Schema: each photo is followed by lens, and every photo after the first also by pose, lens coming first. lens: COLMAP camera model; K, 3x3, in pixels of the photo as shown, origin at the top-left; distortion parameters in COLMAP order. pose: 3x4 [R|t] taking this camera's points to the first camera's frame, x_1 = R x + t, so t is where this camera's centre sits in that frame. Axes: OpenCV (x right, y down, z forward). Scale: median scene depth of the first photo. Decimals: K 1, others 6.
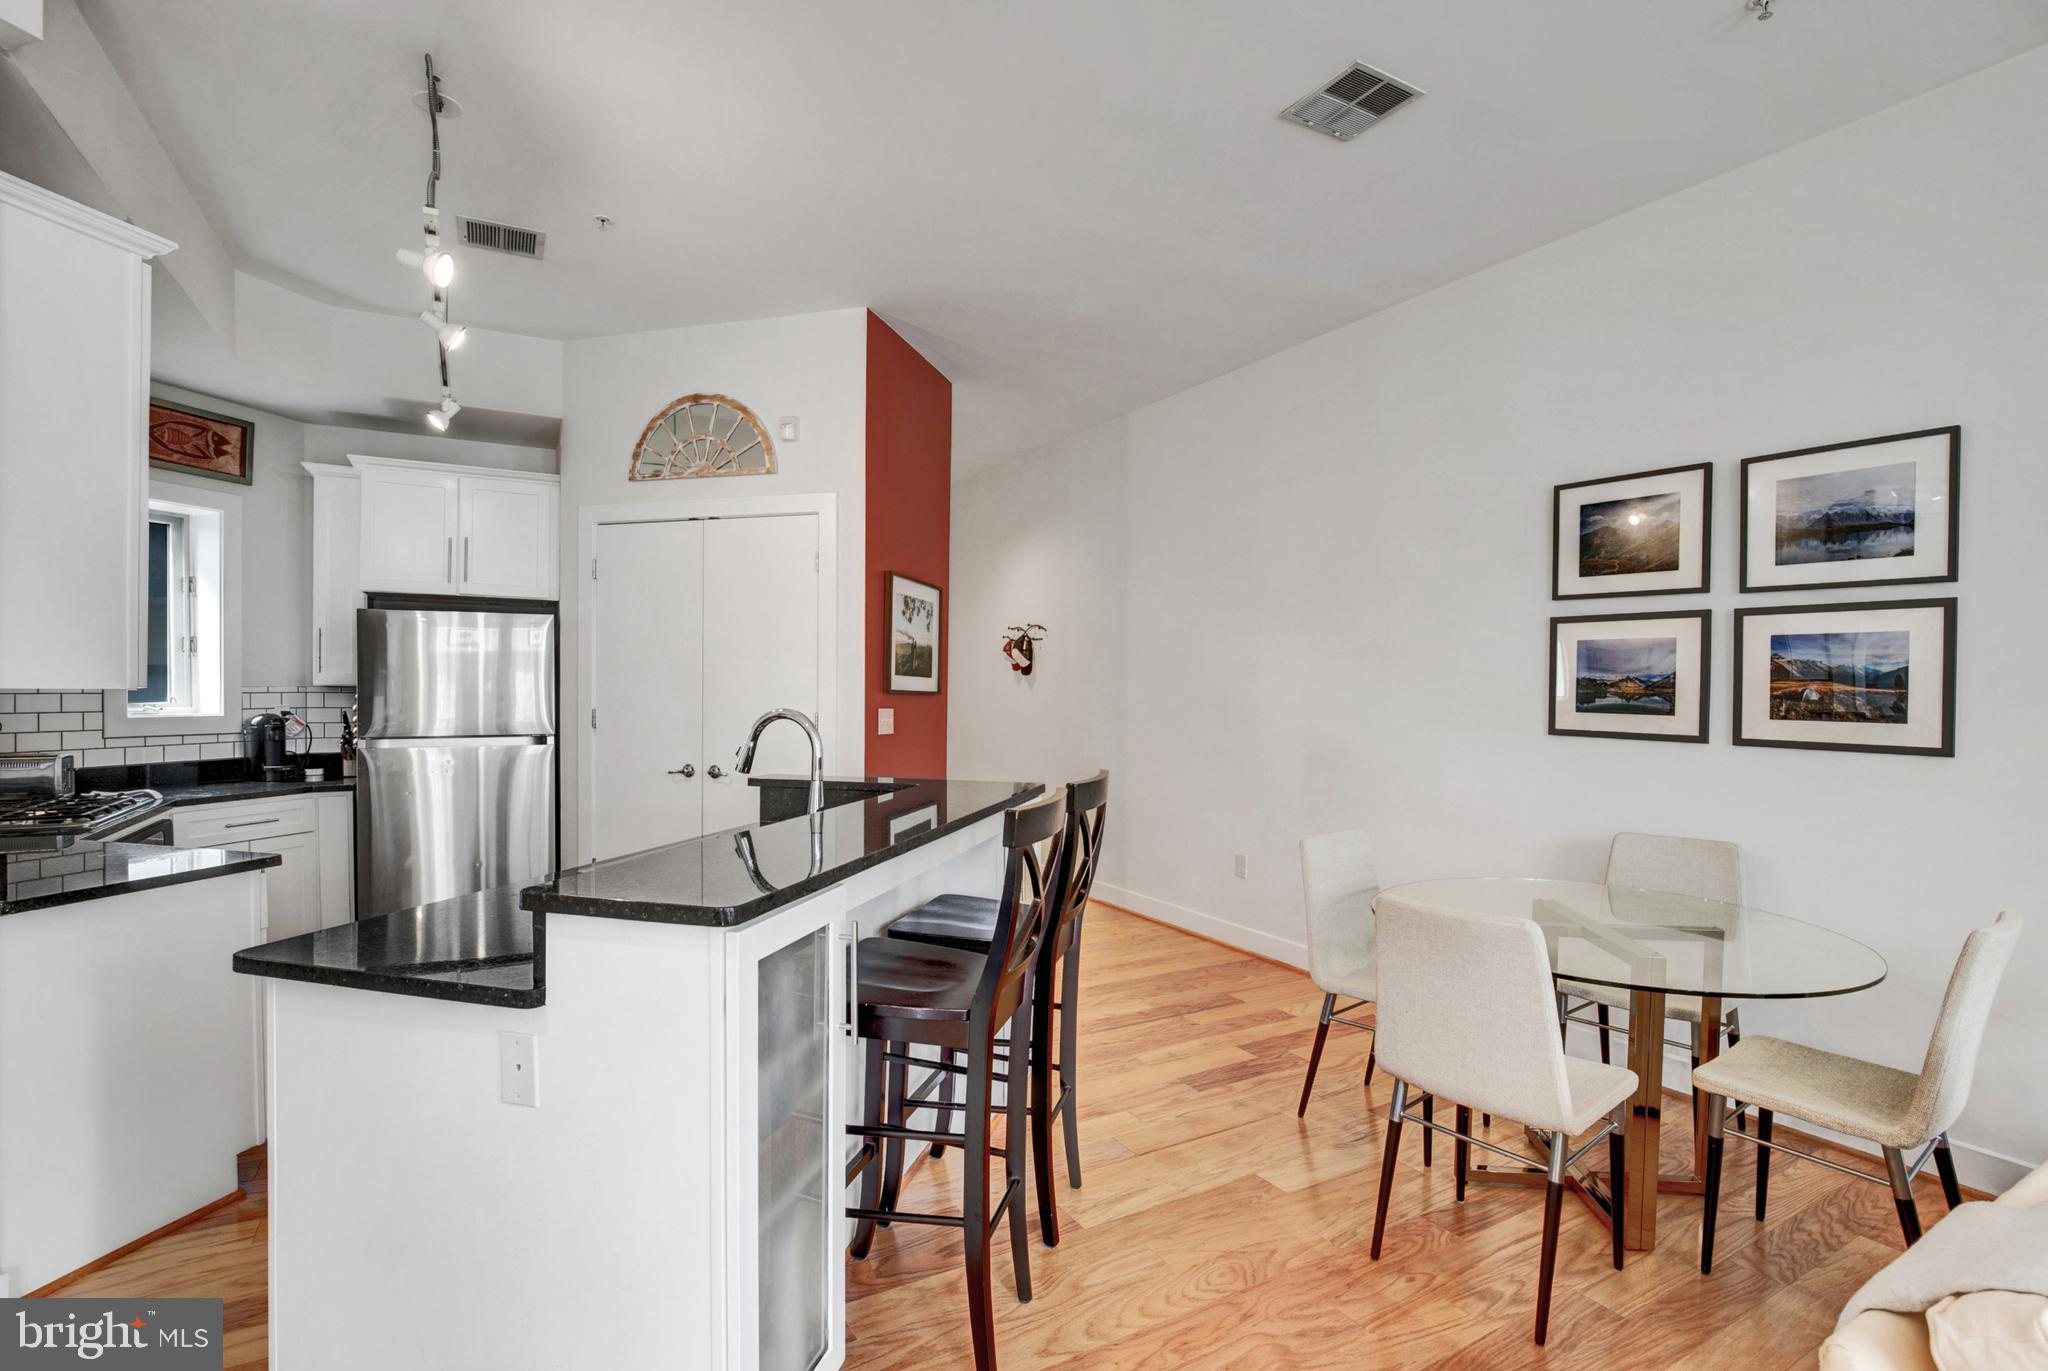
lens RADIAL K [[959.3, 0, 1012.6], [0, 959.3, 694.7], [0, 0, 1]] dist [-0.031298, -0.000030]
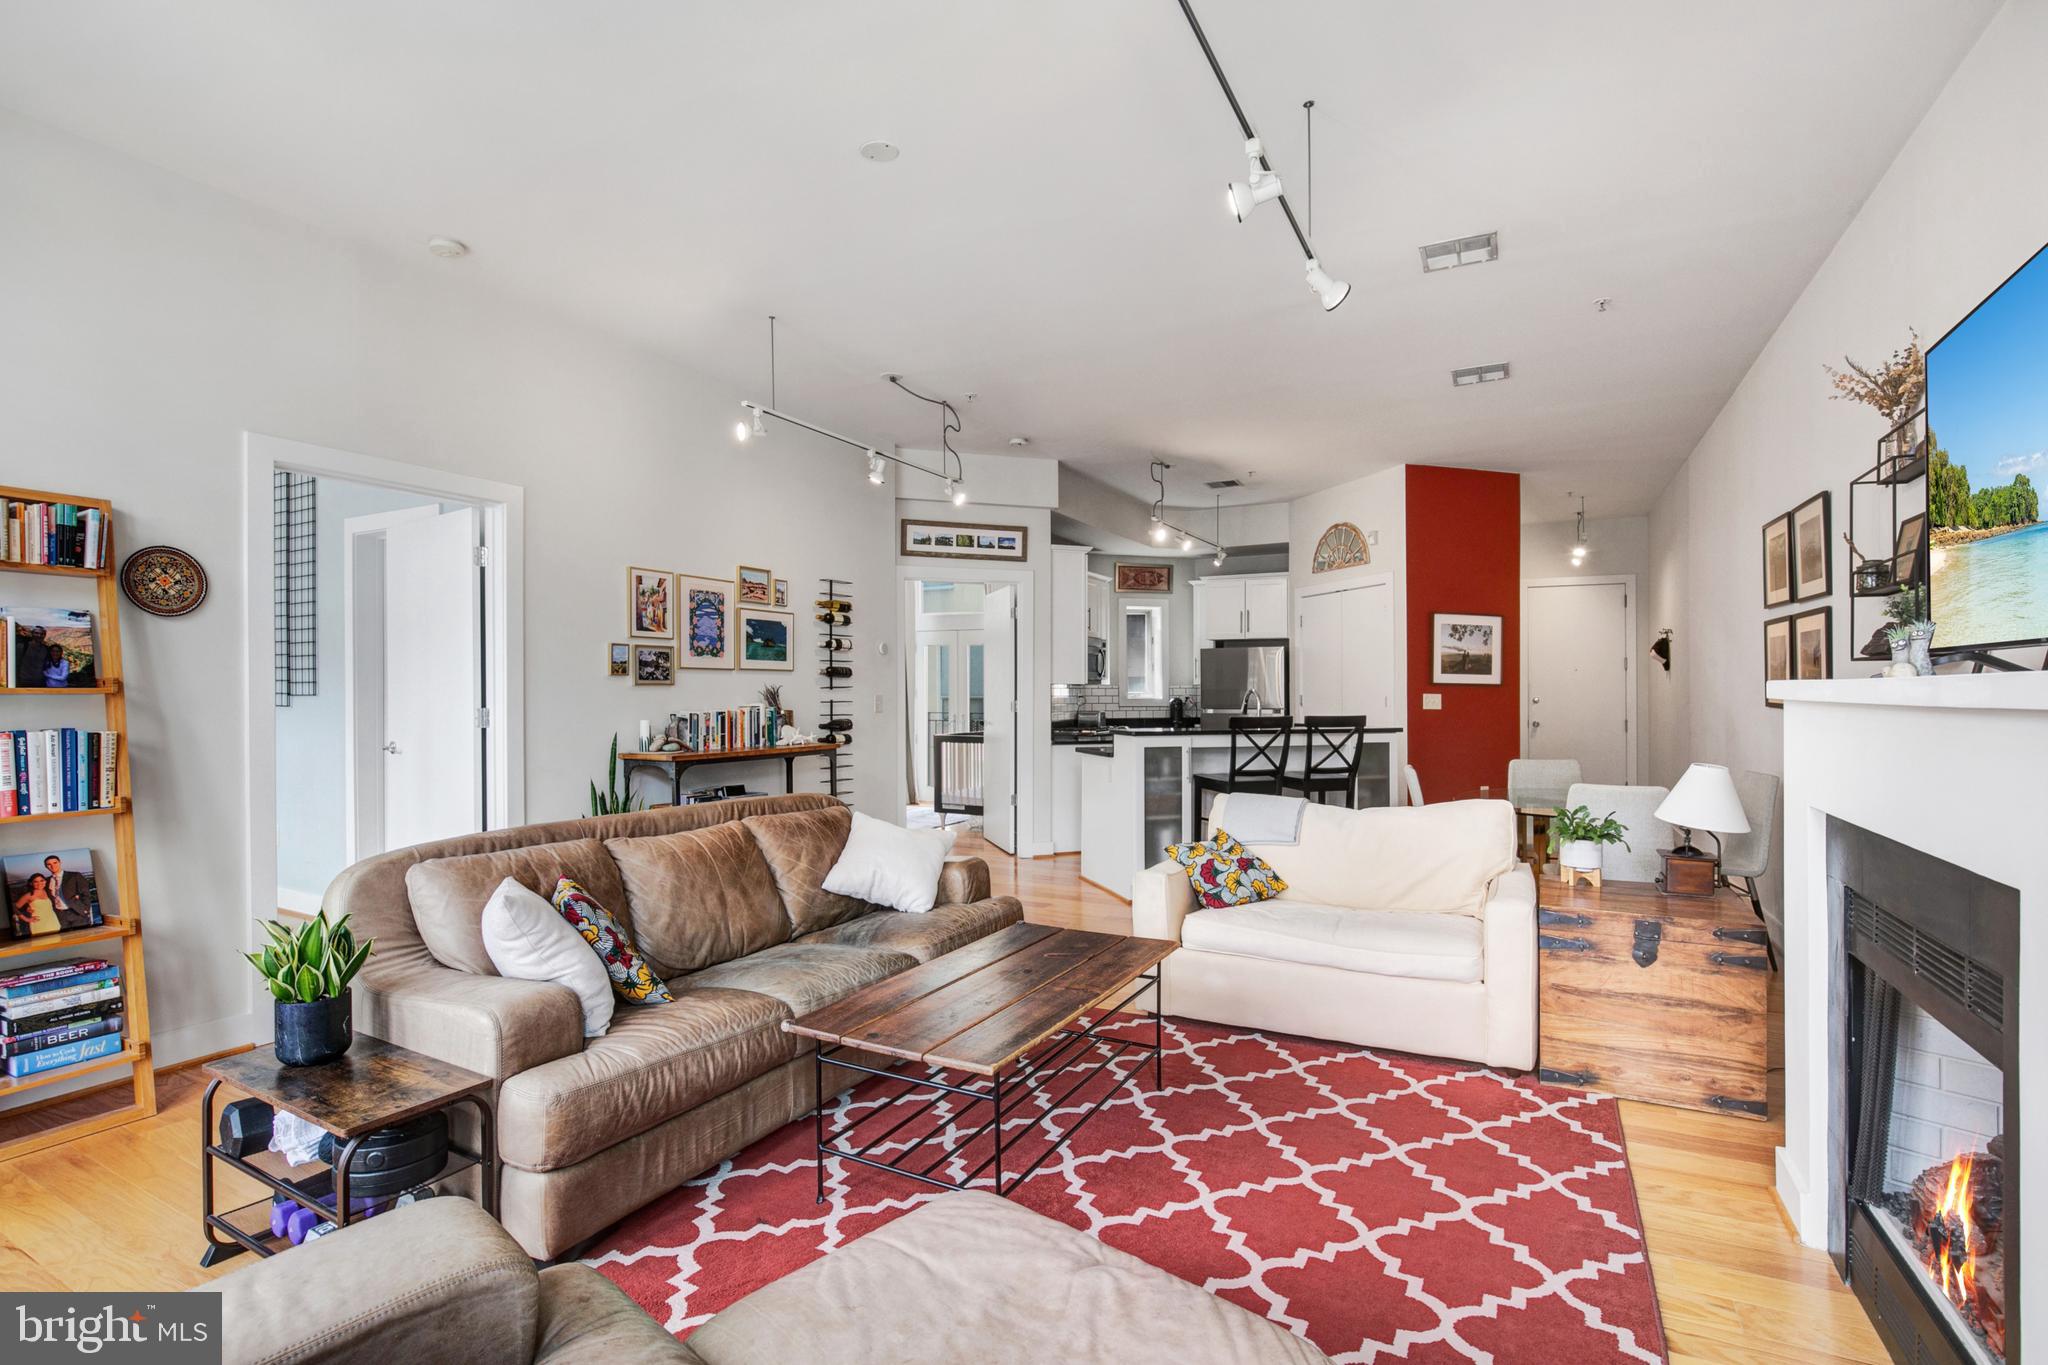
lens RADIAL K [[963.4, 0, 1018.8], [0, 963.4, 681.3], [0, 0, 1]] dist [-0.027517, 0.000749]
pose [[0.535164, -0.015935, -0.844598, 0.900037], [-0.001319, 0.999805, -0.019699, 0.026569], [0.844747, 0.011656, 0.535039, -0.508236]]
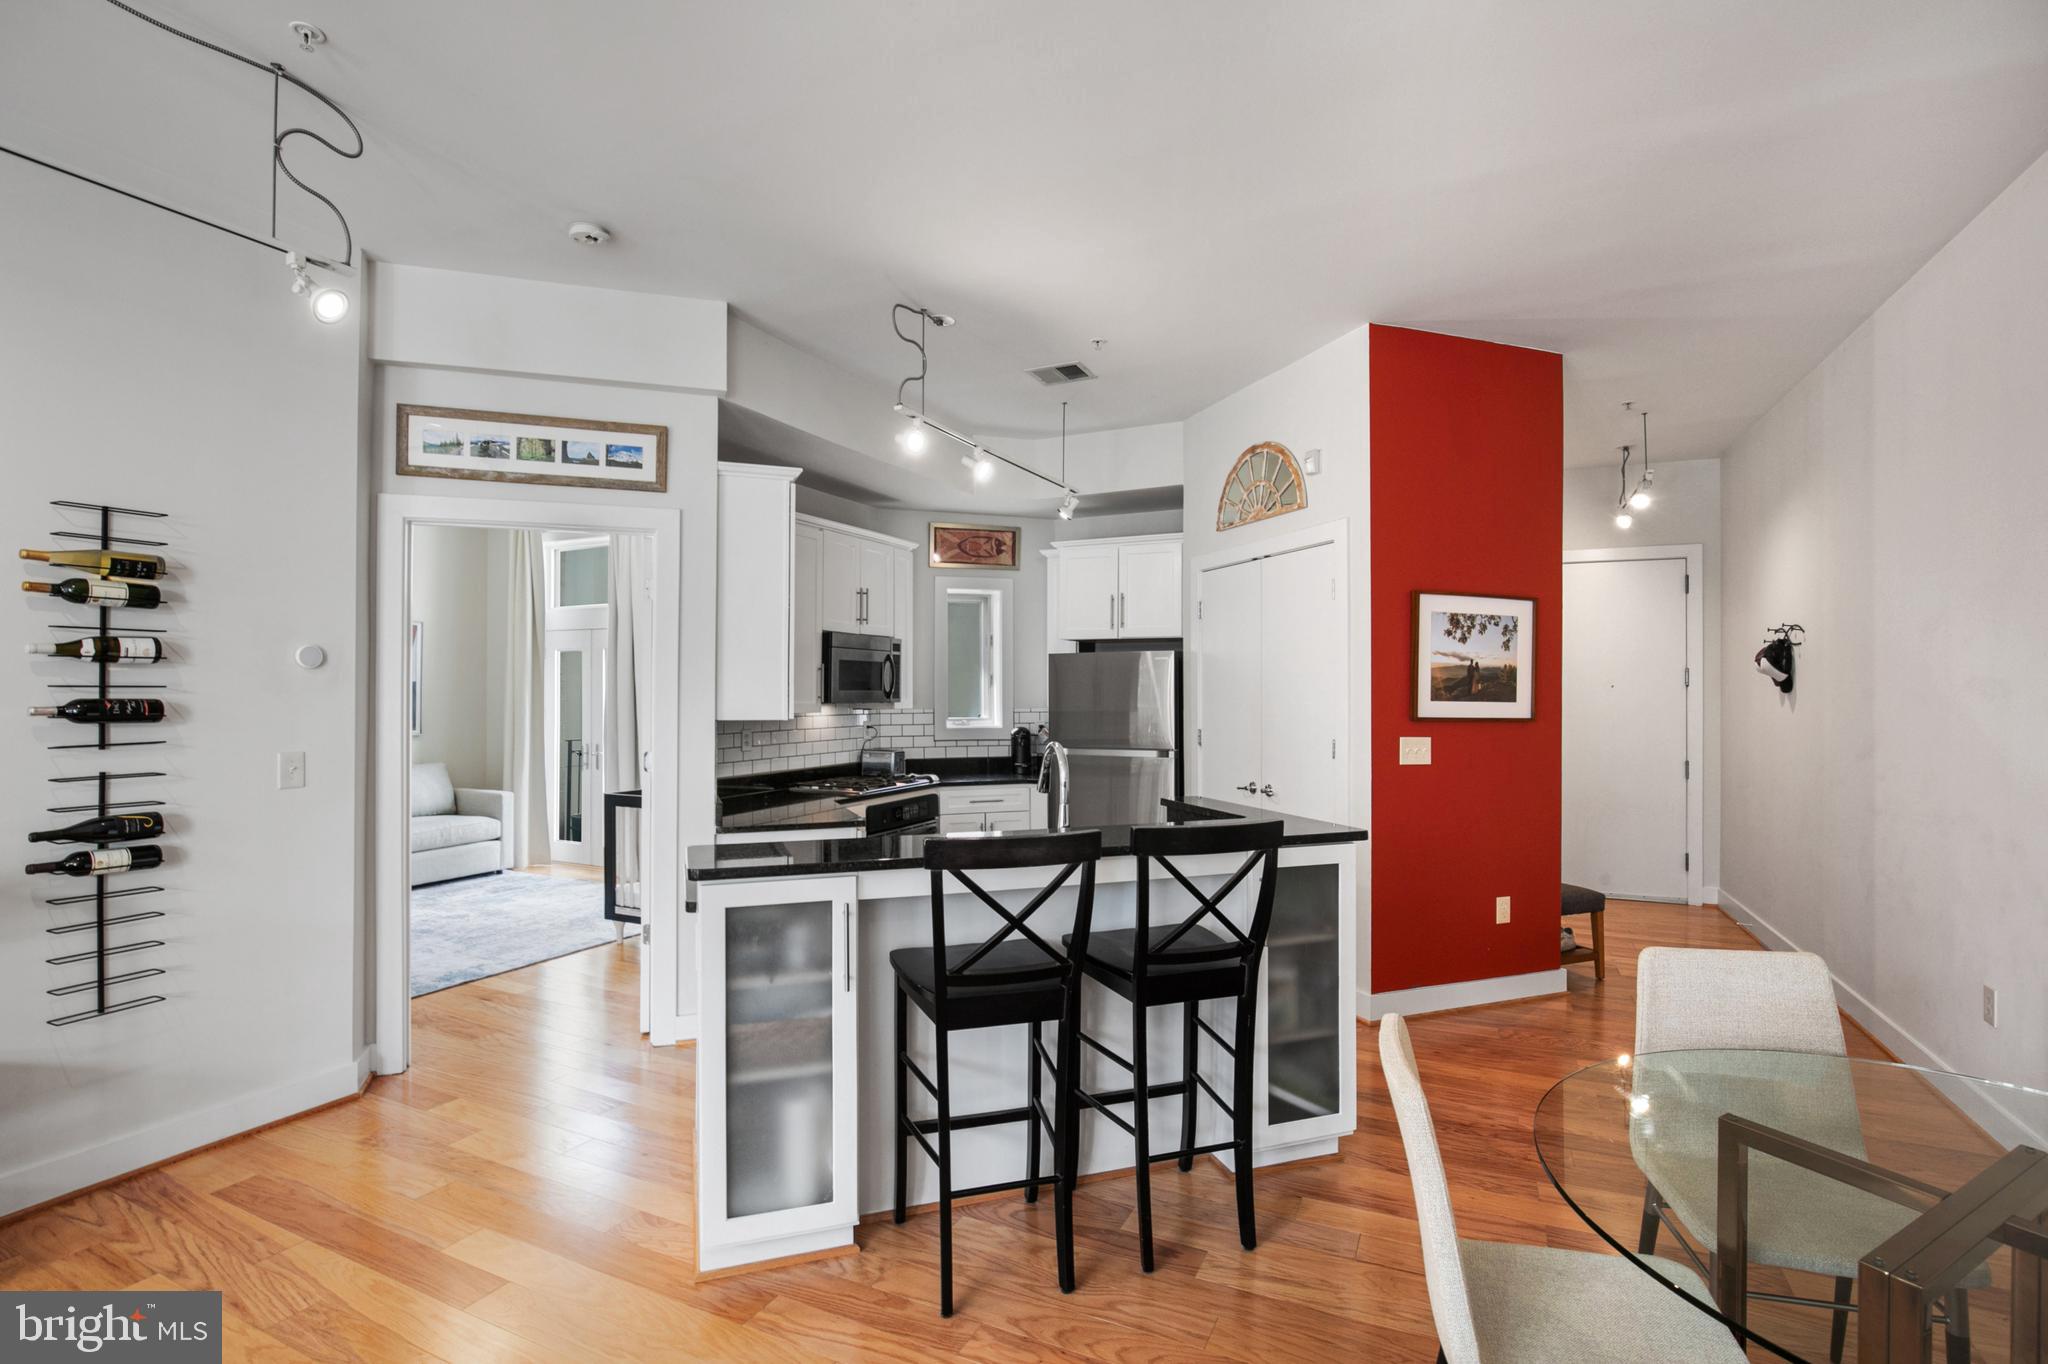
lens RADIAL K [[959.3, 0, 1012.6], [0, 959.3, 691.2], [0, 0, 1]] dist [-0.031298, -0.000030]
pose [[0.565940, -0.006346, -0.824422, 0.416458], [-0.001724, 0.999959, -0.008880, -0.021653], [0.824445, 0.006447, 0.565906, 0.148164]]
